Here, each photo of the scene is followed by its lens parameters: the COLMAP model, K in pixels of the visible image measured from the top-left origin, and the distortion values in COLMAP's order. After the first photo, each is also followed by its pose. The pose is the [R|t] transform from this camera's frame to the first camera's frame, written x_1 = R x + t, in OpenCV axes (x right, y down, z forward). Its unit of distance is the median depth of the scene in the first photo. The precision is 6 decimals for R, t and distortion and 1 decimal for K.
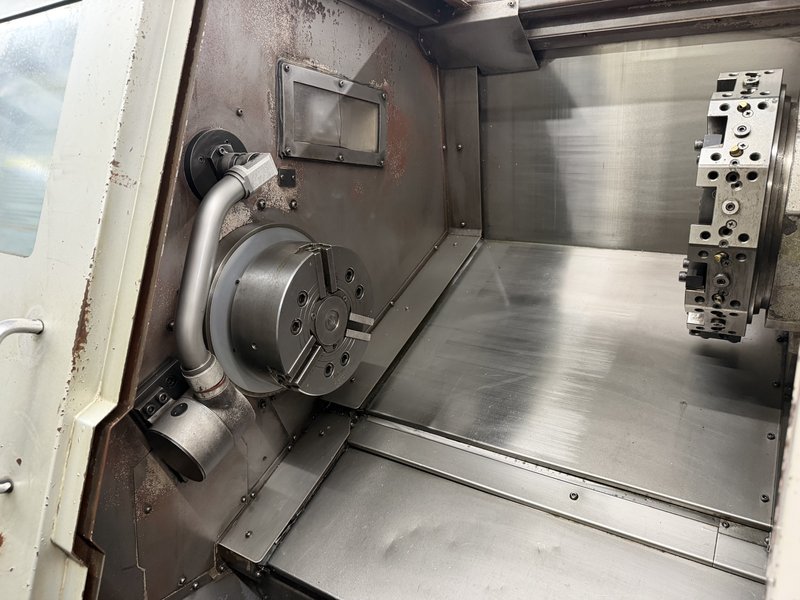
lens RADIAL K [[559.0, 0, 395.9], [0, 559.0, 293.7], [0, 0, 1]] dist [0.083377, -0.136896]
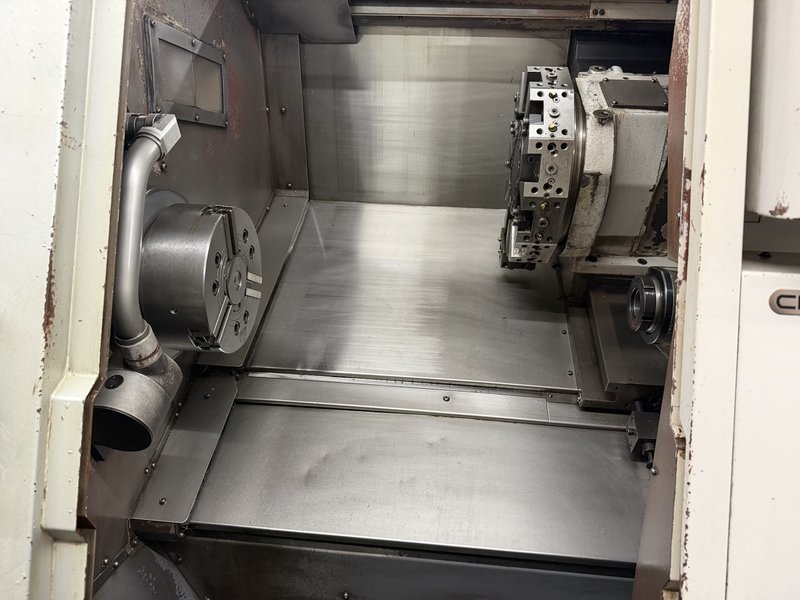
lens RADIAL K [[555.0, 0, 400.0], [0, 555.0, 300.0], [0, 0, 1]] dist [0.085547, -0.166631]
pose [[0.889406, -0.107618, 0.444269, -0.320503], [0.073256, 0.992887, 0.093858, 0.009559], [-0.451210, -0.050932, 0.890963, -0.065286]]
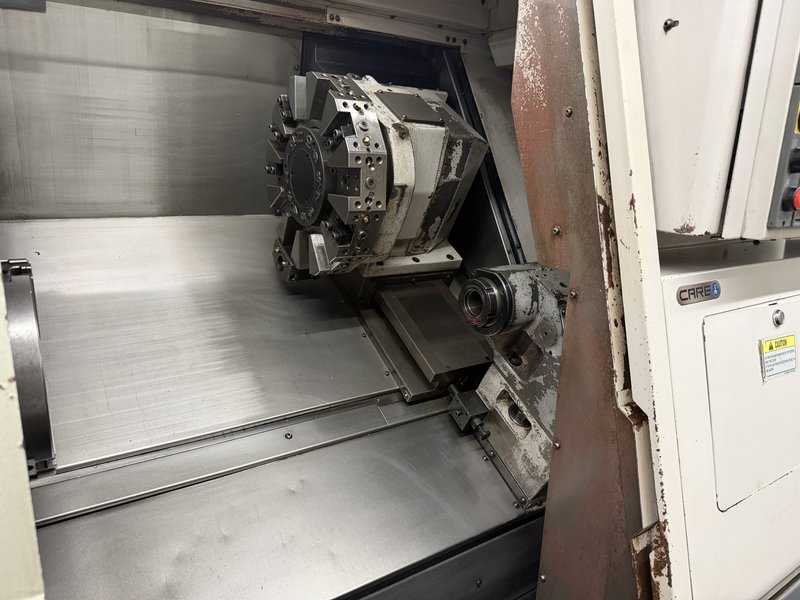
lens RADIAL K [[555.0, 0, 400.0], [0, 555.0, 300.0], [0, 0, 1]] dist [0.085547, -0.166631]
pose [[0.393343, -0.239179, 0.887736, -0.556770], [0.141676, 0.969804, 0.198516, -0.110242], [-0.908410, 0.047686, 0.415351, 0.308835]]
